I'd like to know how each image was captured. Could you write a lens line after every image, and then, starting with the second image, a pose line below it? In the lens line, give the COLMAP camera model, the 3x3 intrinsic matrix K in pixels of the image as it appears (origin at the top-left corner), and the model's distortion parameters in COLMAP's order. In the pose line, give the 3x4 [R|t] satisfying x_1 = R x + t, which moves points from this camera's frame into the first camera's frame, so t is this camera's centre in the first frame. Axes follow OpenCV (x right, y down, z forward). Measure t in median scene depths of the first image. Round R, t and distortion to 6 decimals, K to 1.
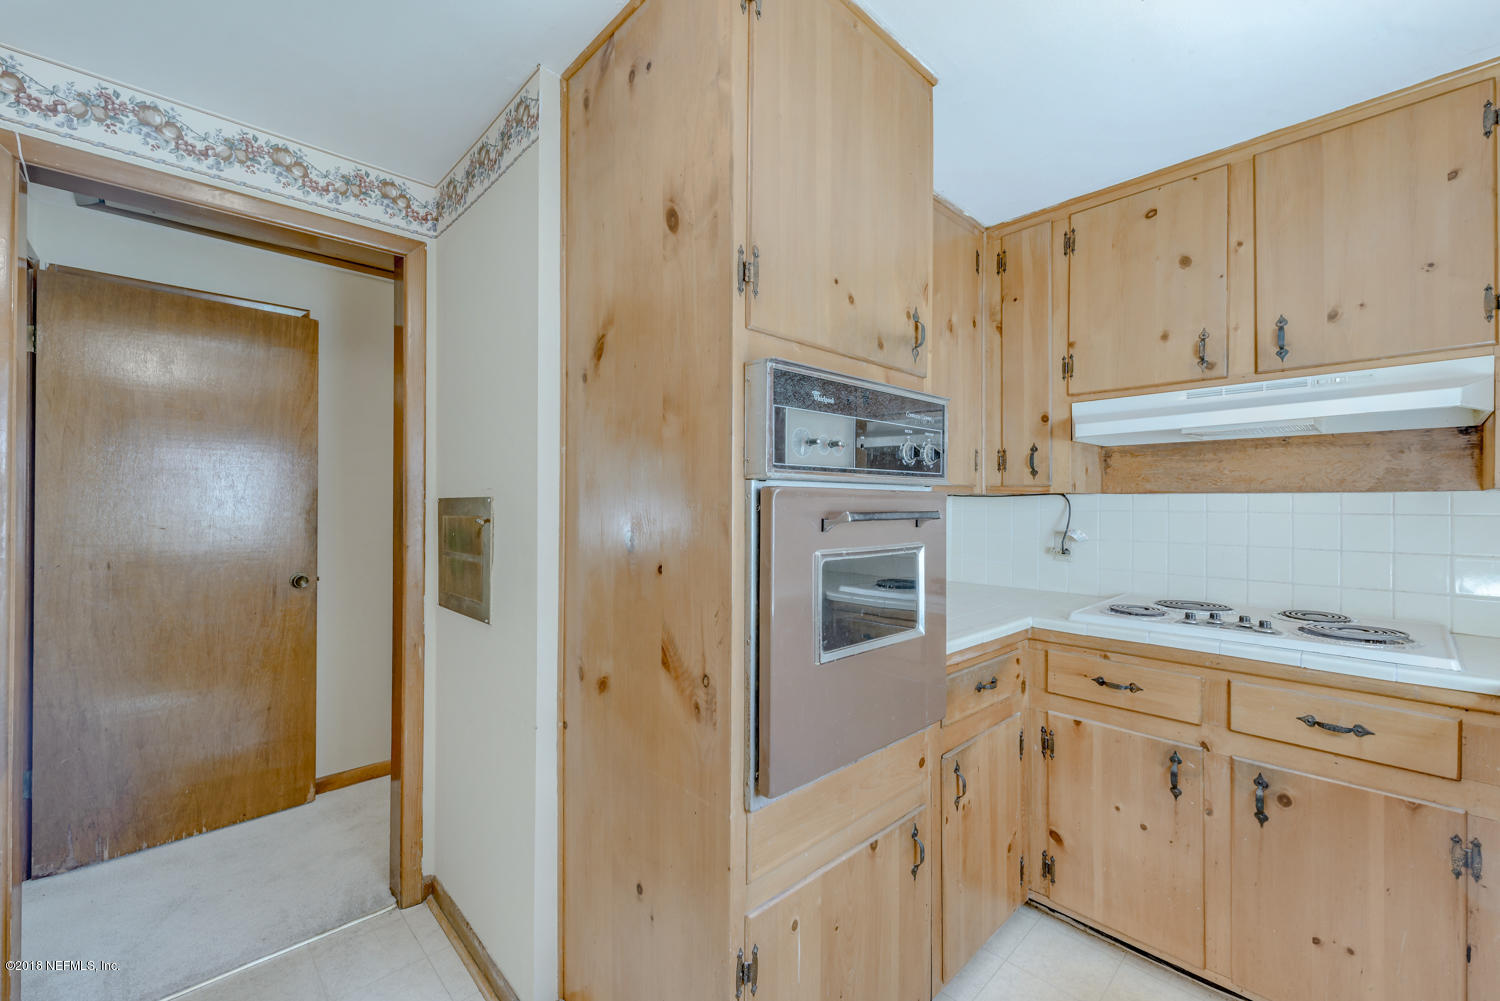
lens RADIAL K [[607.5, 0, 767.0], [0, 607.5, 500.3], [0, 0, 1]] dist [0.000069, -0.000240]
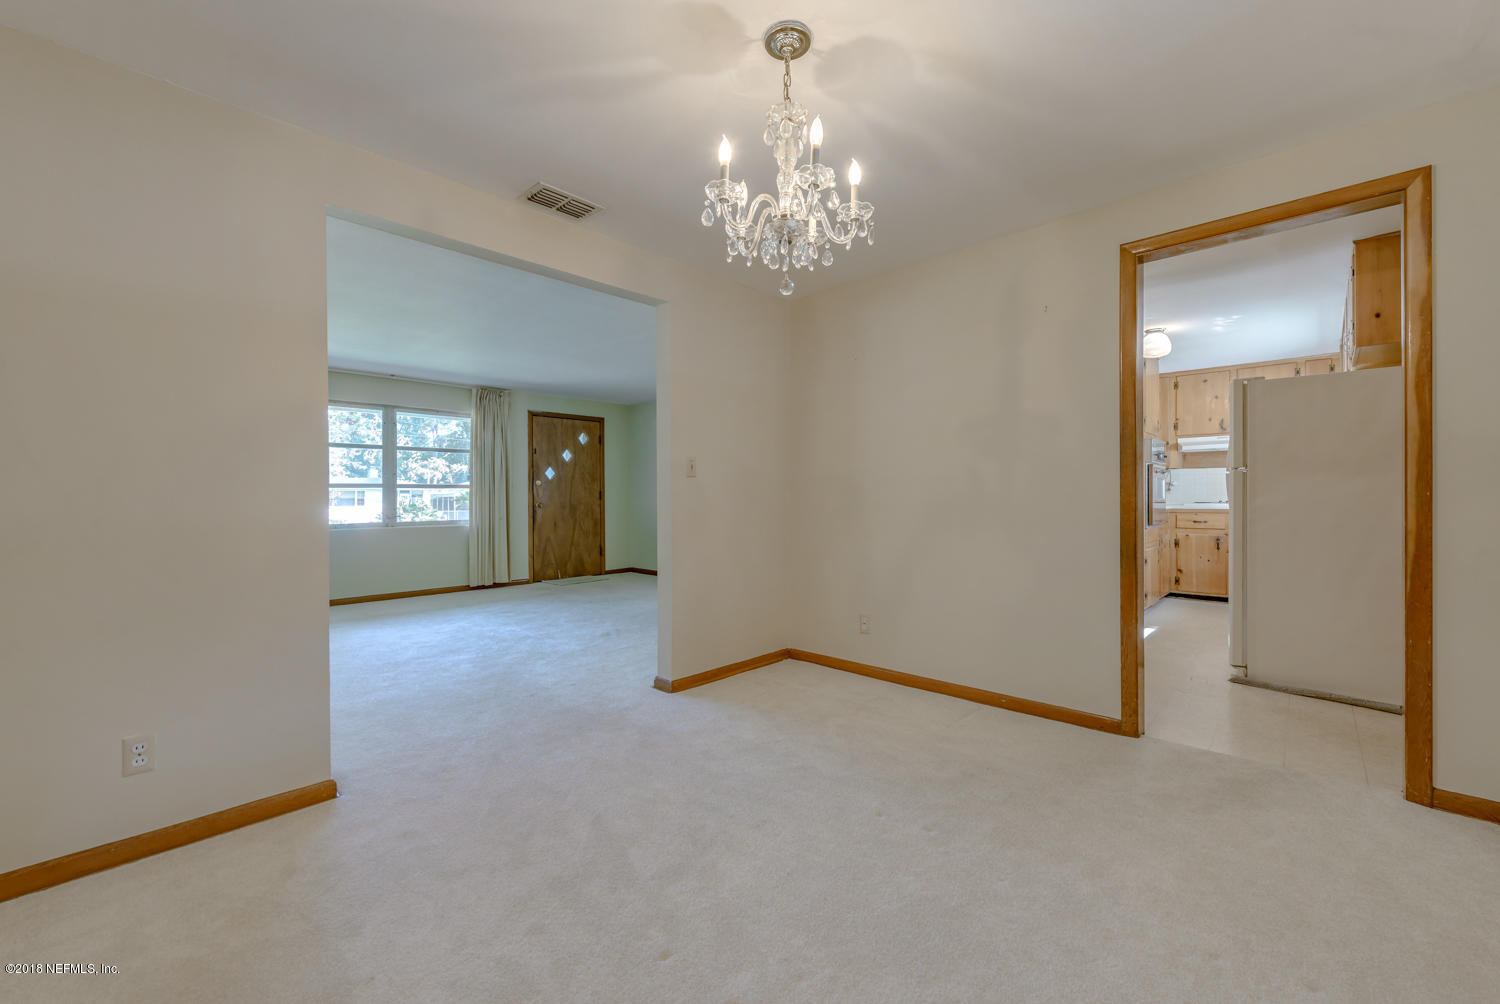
lens RADIAL K [[606.2, 0, 750.0], [0, 606.2, 502.0], [0, 0, 1]] dist [0.003125, 0.000090]
pose [[0.998420, -0.013481, 0.054544, -2.000156], [0.012767, 0.999829, 0.013411, 0.100327], [-0.054715, -0.012693, 0.998421, -2.131844]]
